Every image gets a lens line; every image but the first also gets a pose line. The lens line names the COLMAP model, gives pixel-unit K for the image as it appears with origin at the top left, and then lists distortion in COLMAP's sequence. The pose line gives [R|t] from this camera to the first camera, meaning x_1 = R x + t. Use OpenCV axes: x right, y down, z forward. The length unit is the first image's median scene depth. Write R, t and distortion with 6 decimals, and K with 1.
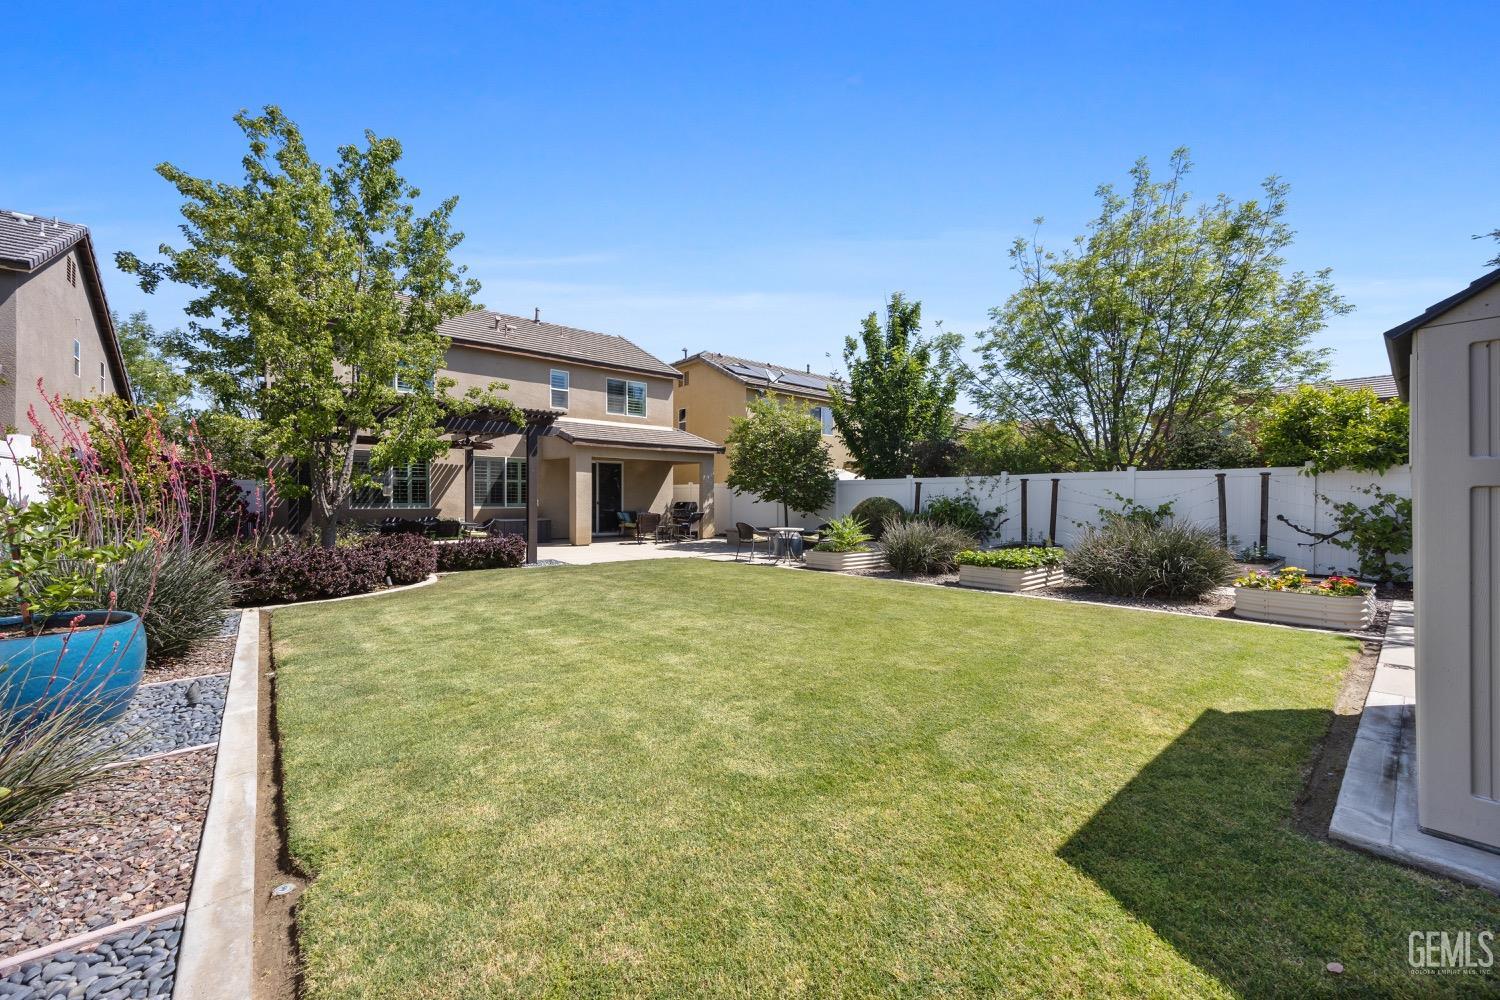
lens RADIAL K [[577.4, 0, 751.2], [0, 577.4, 503.3], [0, 0, 1]] dist [-0.001886, 0.000727]
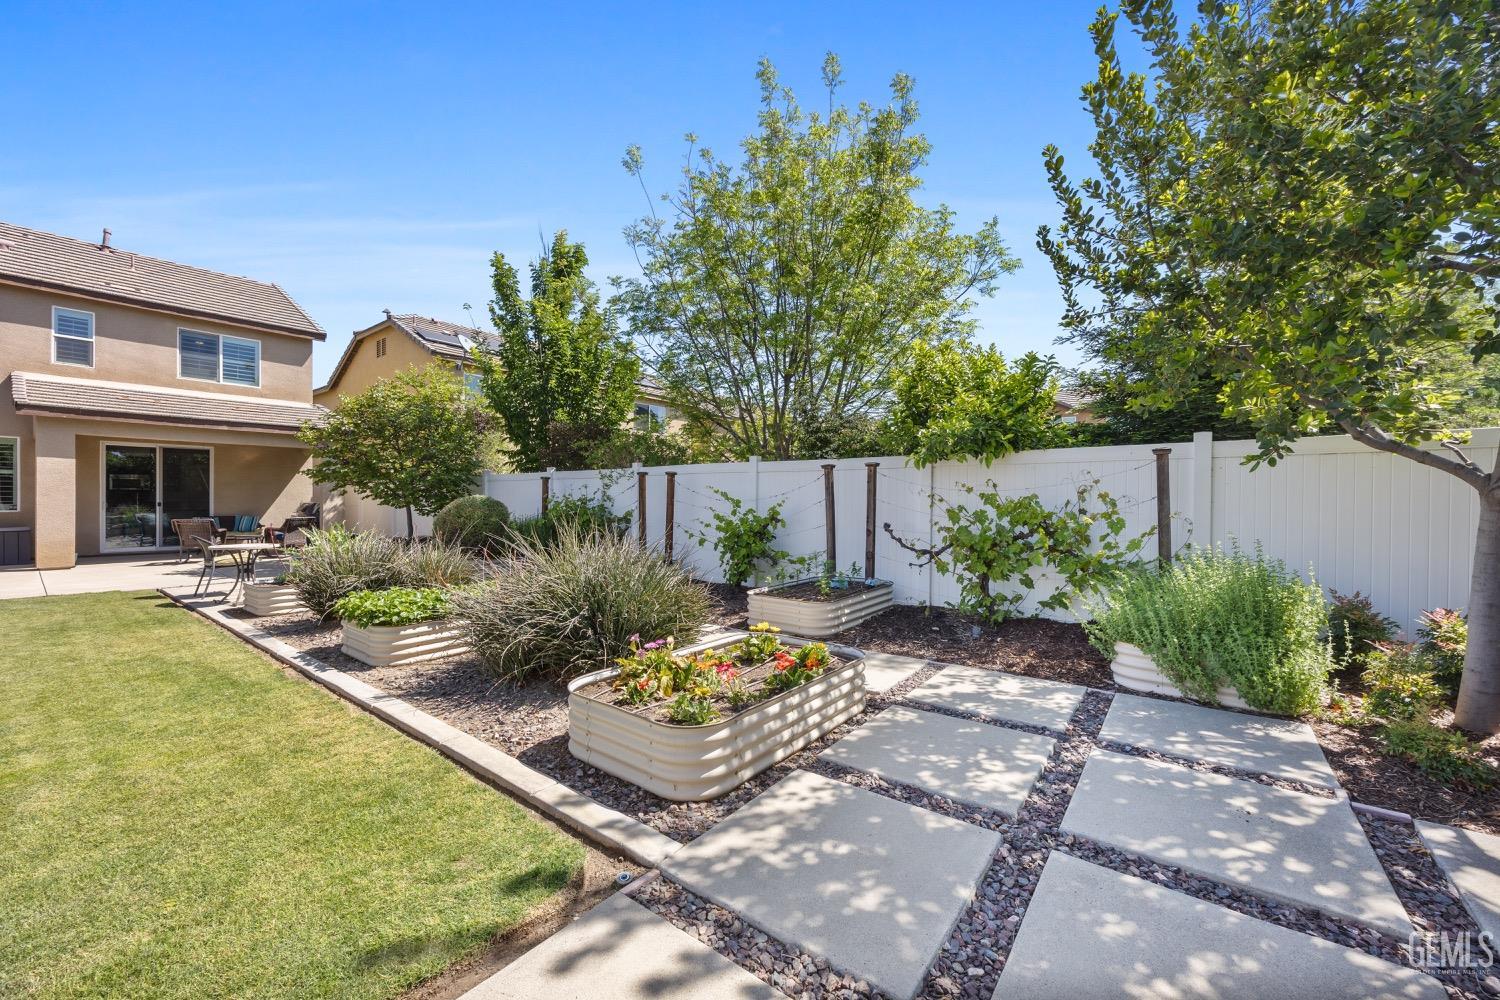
lens RADIAL K [[577.4, 0, 749.5], [0, 577.4, 498.2], [0, 0, 1]] dist [-0.001886, 0.000727]
pose [[0.978938, 0.002198, 0.204145, 0.345393], [-0.000609, 0.999969, -0.007847, -0.002837], [-0.204156, 0.007558, 0.978909, 0.192869]]
